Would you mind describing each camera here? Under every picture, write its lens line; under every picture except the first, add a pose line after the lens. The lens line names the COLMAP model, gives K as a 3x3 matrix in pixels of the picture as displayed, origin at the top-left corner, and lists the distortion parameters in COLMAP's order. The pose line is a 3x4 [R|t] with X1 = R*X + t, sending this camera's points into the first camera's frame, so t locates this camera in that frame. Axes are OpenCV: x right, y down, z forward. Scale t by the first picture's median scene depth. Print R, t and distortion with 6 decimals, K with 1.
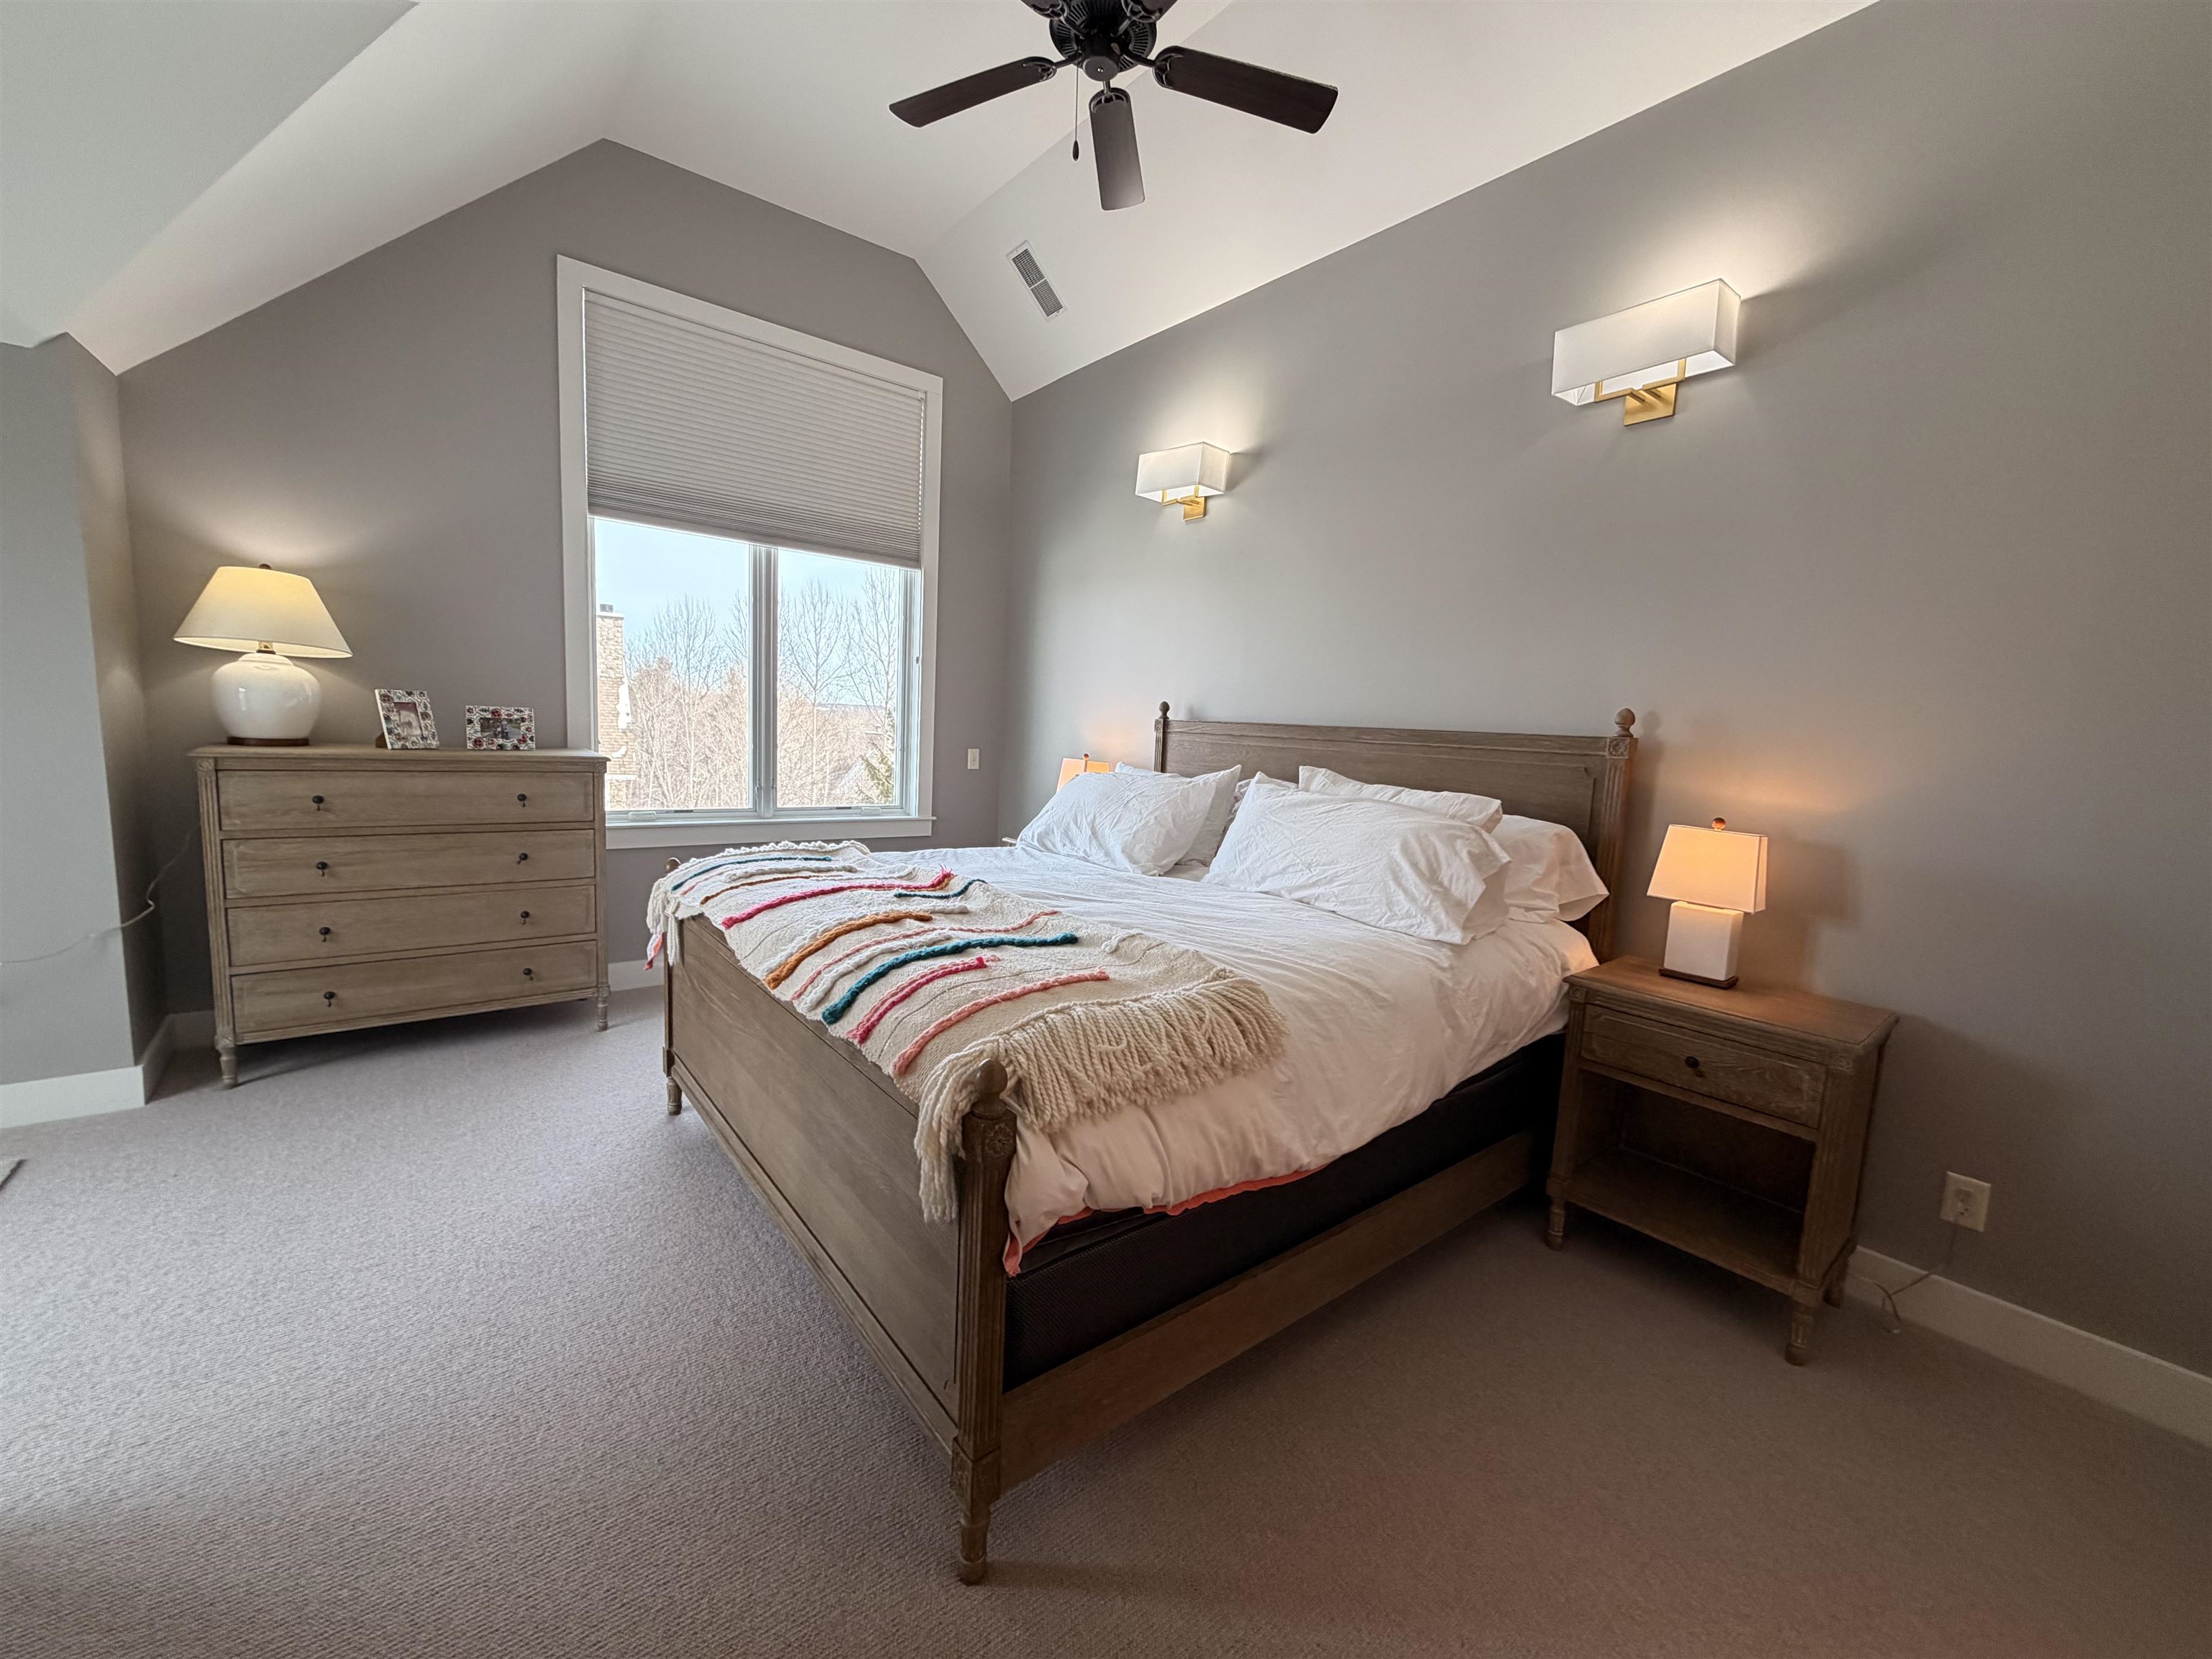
lens RADIAL K [[877.1, 0, 1109.0], [0, 877.1, 829.5], [0, 0, 1]] dist [0.000196, -0.000155]
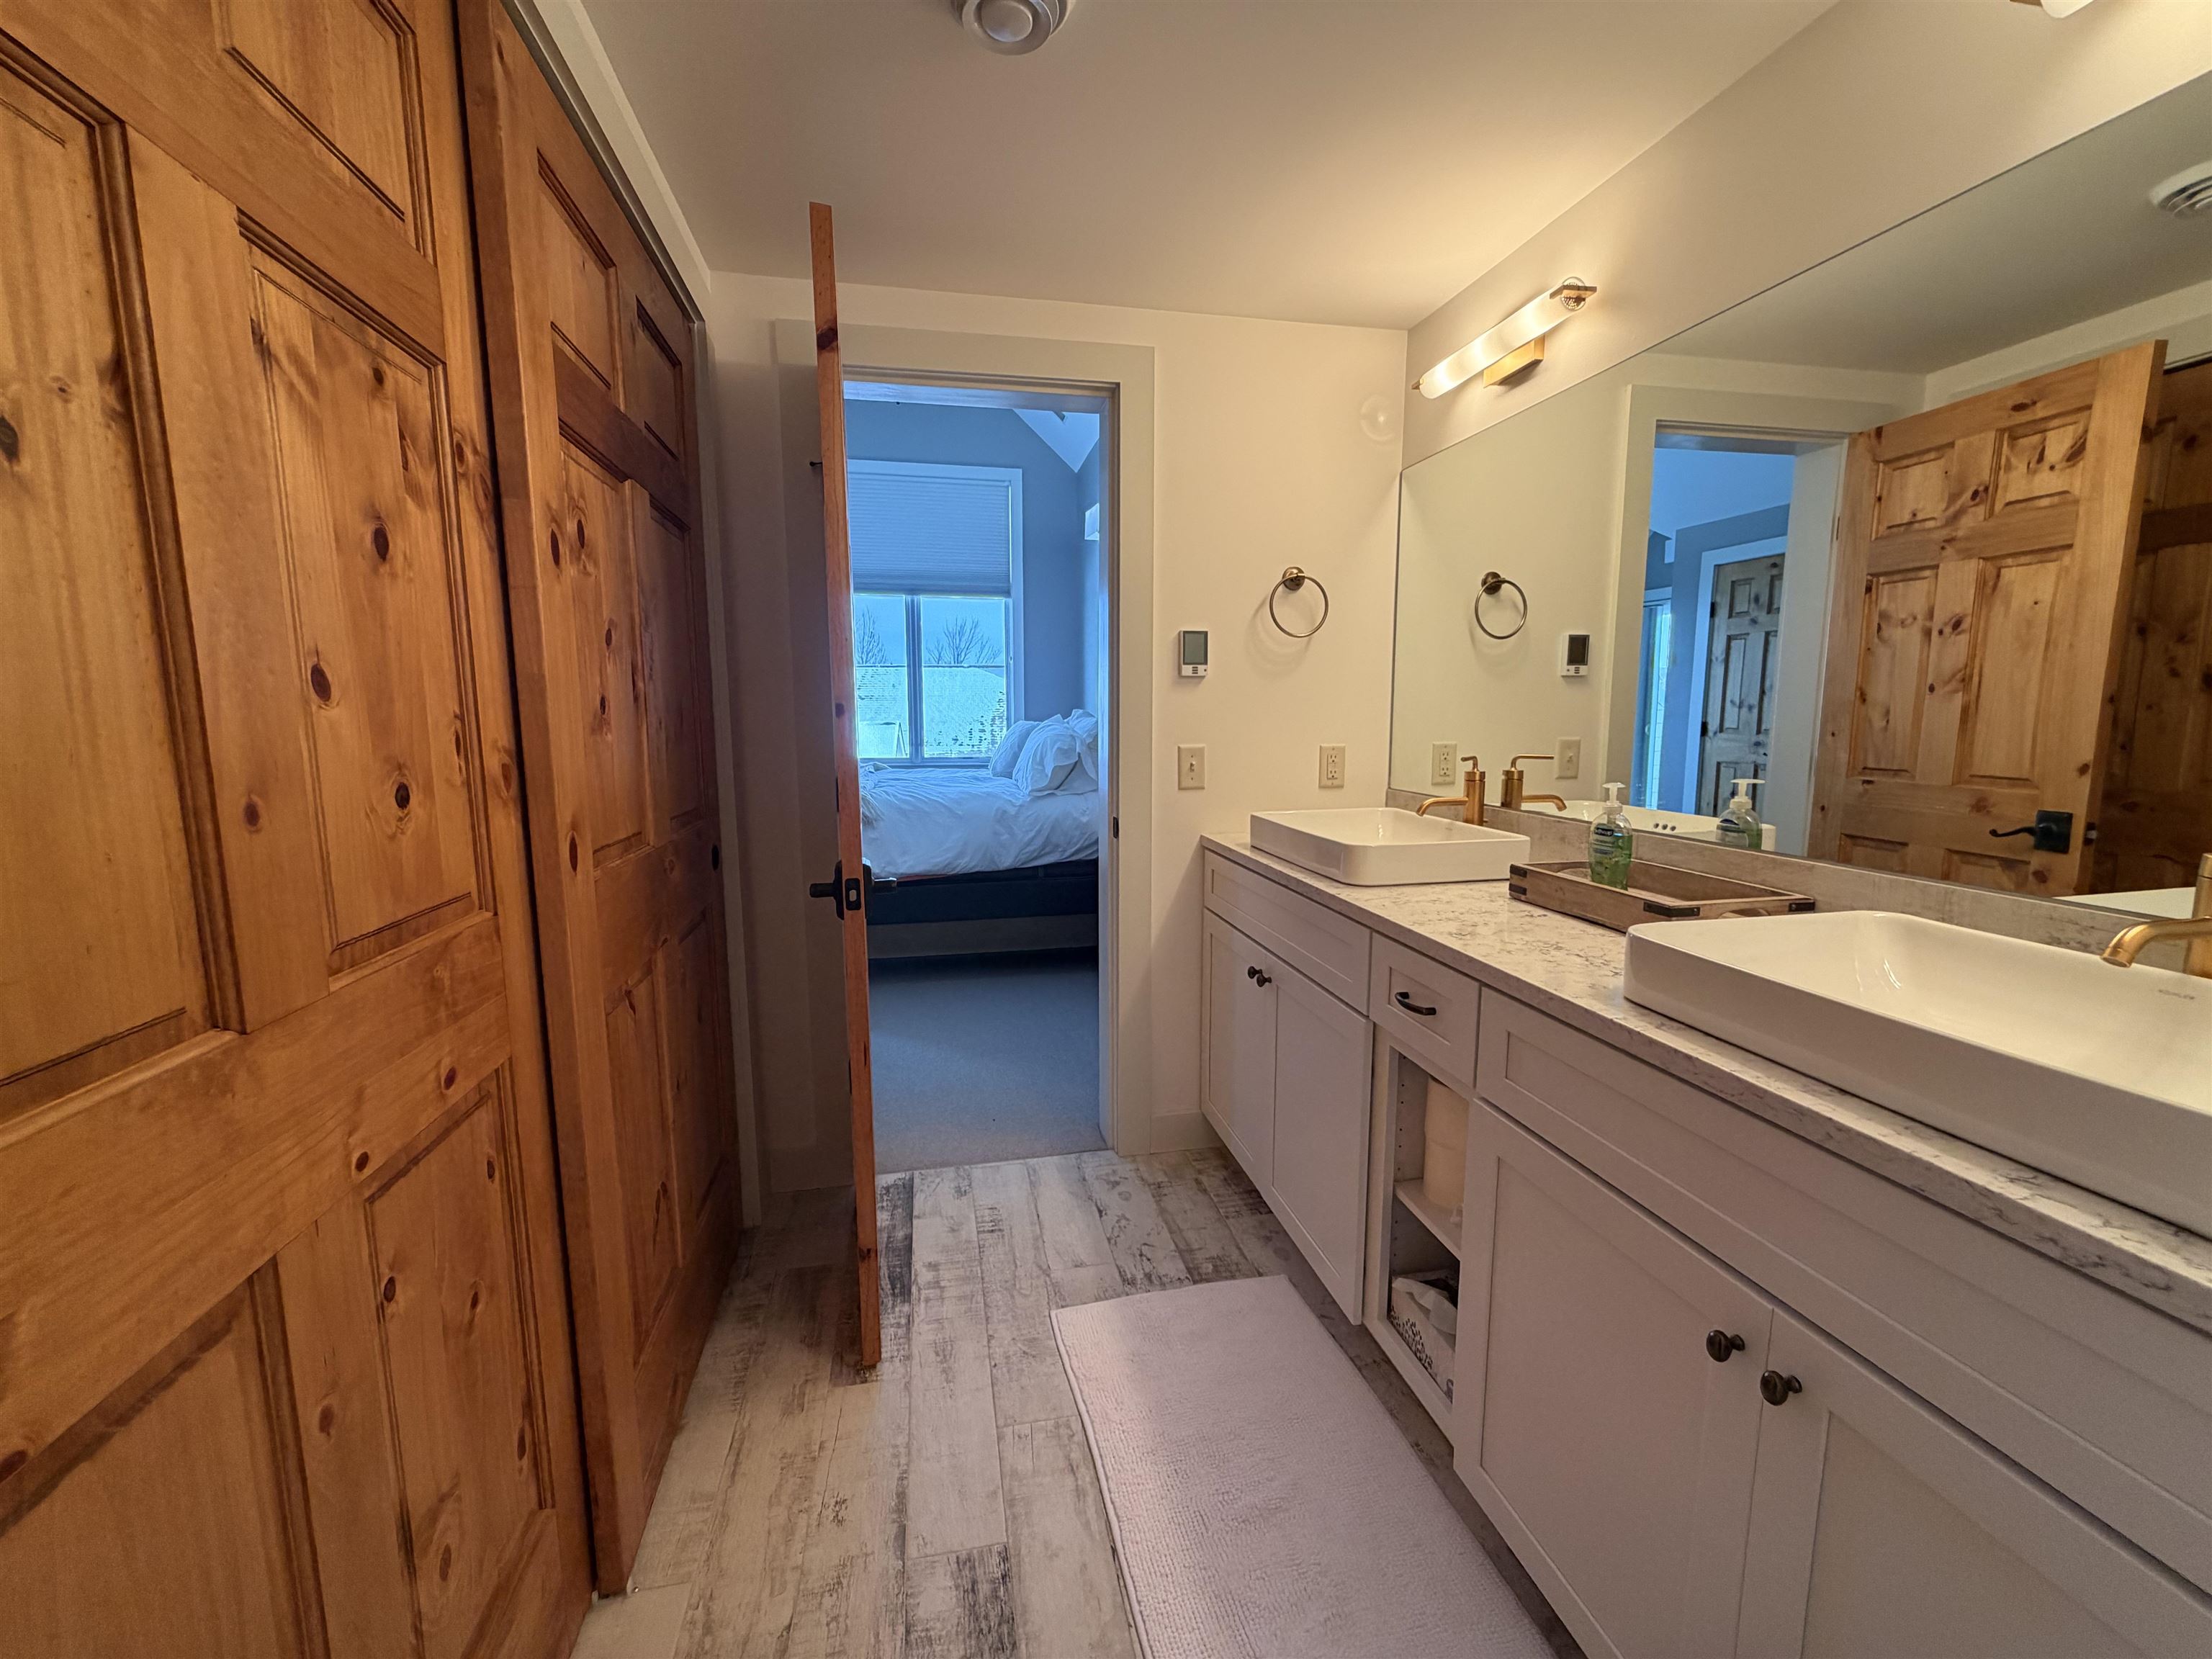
lens RADIAL K [[877.1, 0, 1109.0], [0, 877.1, 829.5], [0, 0, 1]] dist [0.000196, -0.000155]
pose [[0.890241, 0.015422, -0.455228, 1.200479], [-0.011636, 0.999870, 0.011118, 0.156186], [0.455341, -0.004601, 0.890305, -0.508669]]
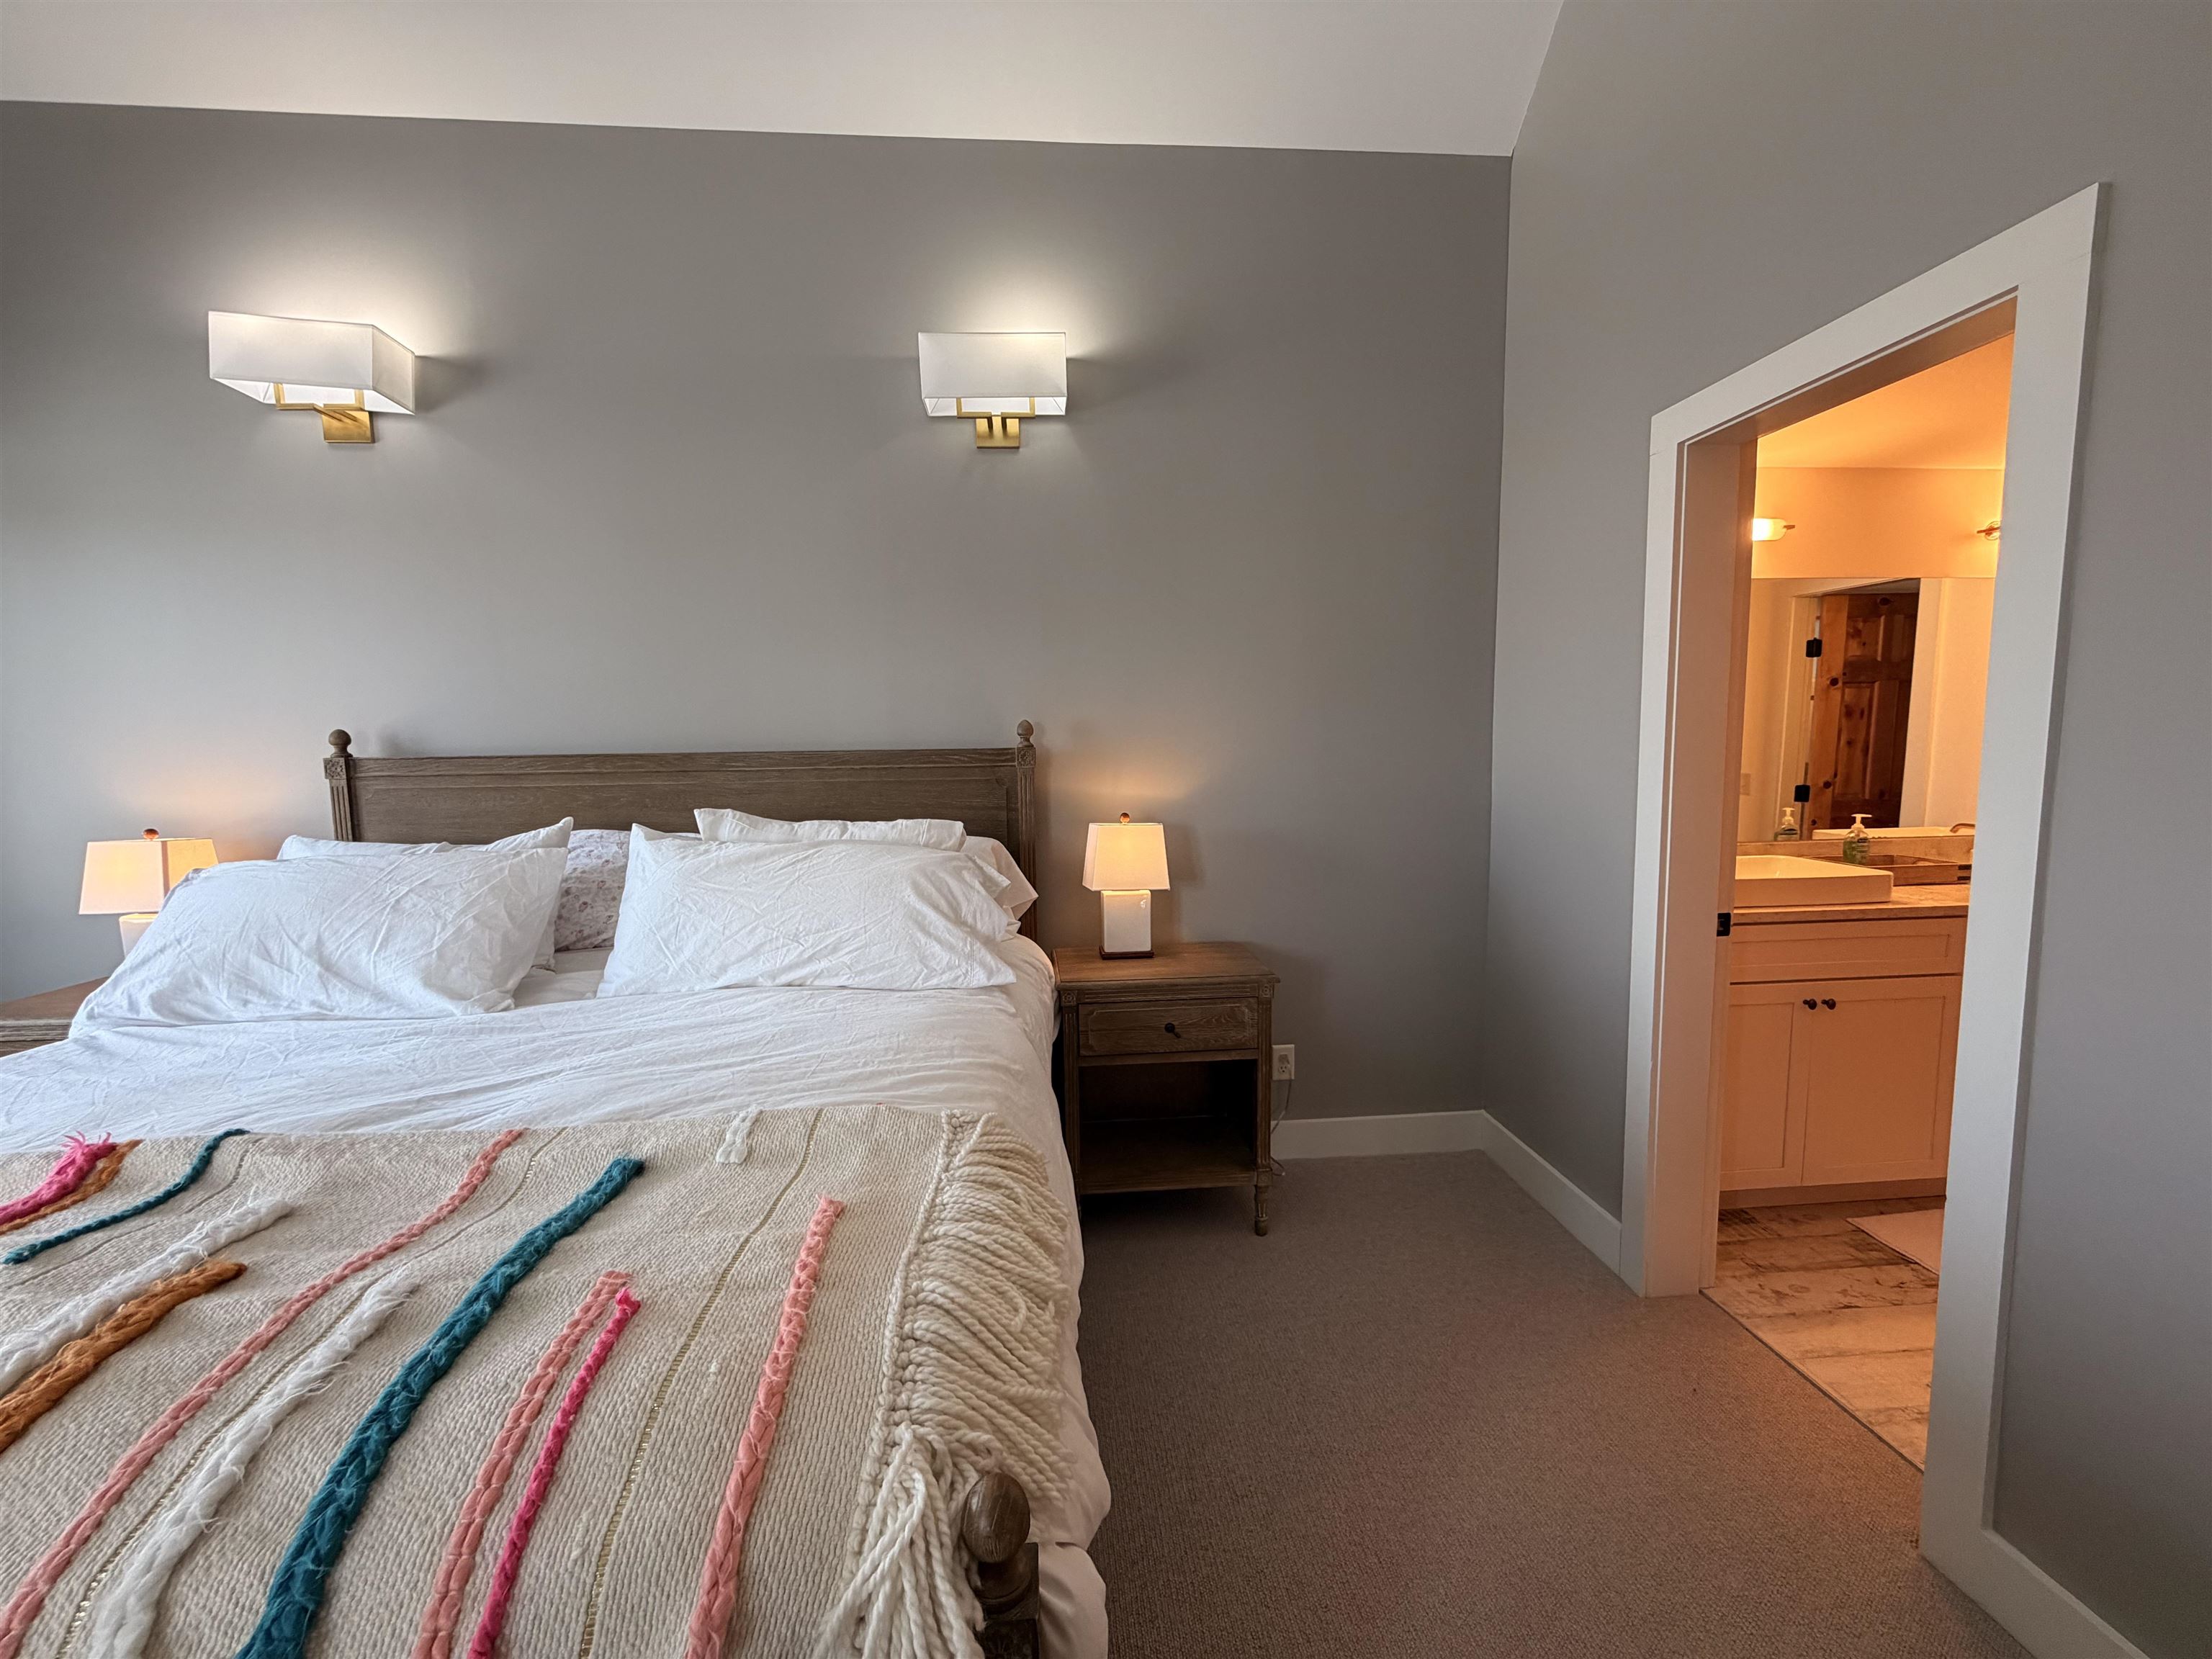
lens RADIAL K [[877.1, 0, 1109.0], [0, 877.1, 829.5], [0, 0, 1]] dist [0.000196, -0.000155]
pose [[0.566762, -0.135730, 0.812625, -0.229289], [0.140418, 0.987819, 0.067058, -0.065067], [-0.811828, 0.076101, 0.578917, 0.318461]]
